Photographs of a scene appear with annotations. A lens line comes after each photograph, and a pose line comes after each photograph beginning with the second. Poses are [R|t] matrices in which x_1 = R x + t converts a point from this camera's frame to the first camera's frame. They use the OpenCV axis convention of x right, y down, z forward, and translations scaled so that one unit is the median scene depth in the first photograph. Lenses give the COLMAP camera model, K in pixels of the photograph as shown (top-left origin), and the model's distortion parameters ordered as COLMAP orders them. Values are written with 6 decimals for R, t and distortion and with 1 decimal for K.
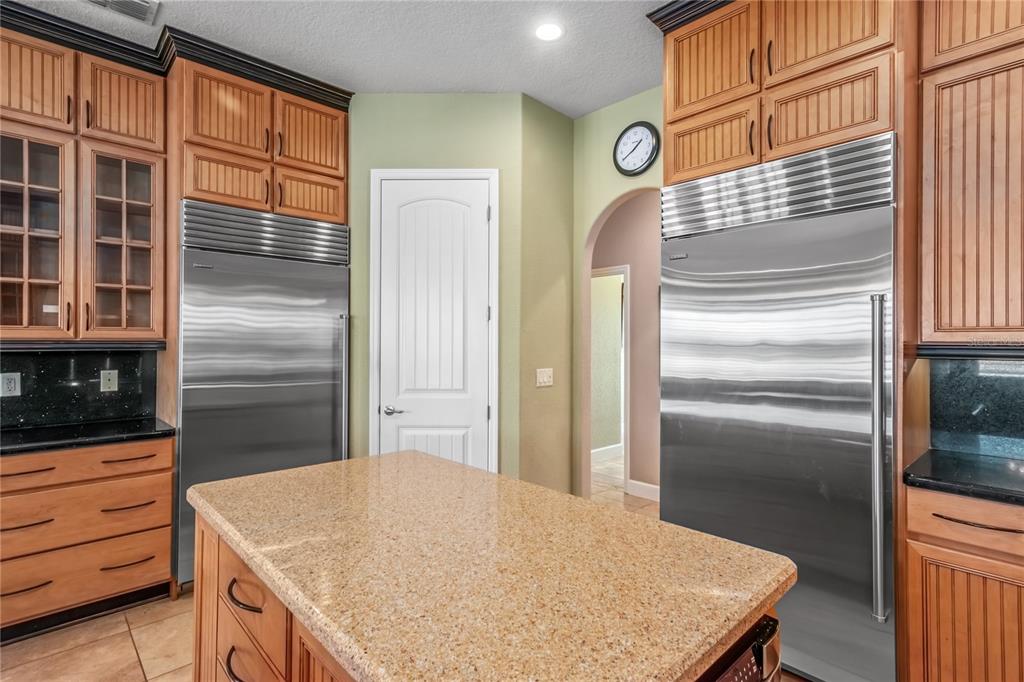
lens RADIAL K [[508.7, 0, 512.0], [0, 508.7, 341.0], [0, 0, 1]] dist [0.004958, -0.000453]
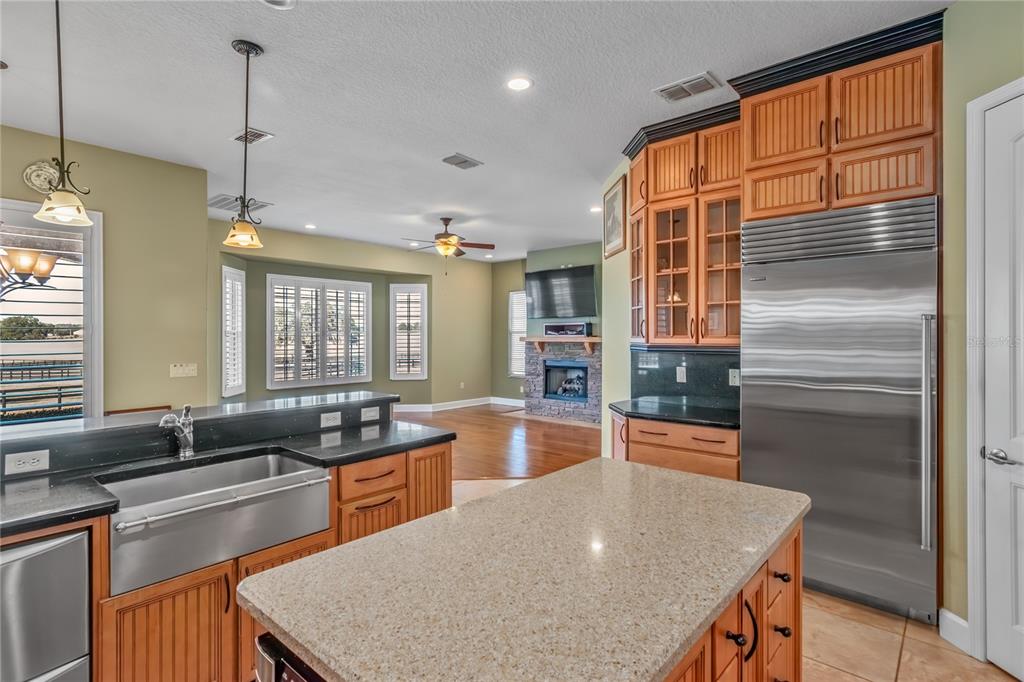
lens RADIAL K [[508.7, 0, 512.0], [0, 508.7, 341.0], [0, 0, 1]] dist [0.004958, -0.000453]
pose [[0.086535, 0.007251, -0.996222, 0.426621], [0.006914, 0.999945, 0.007878, -0.026862], [0.996225, -0.007569, 0.086481, 0.370654]]
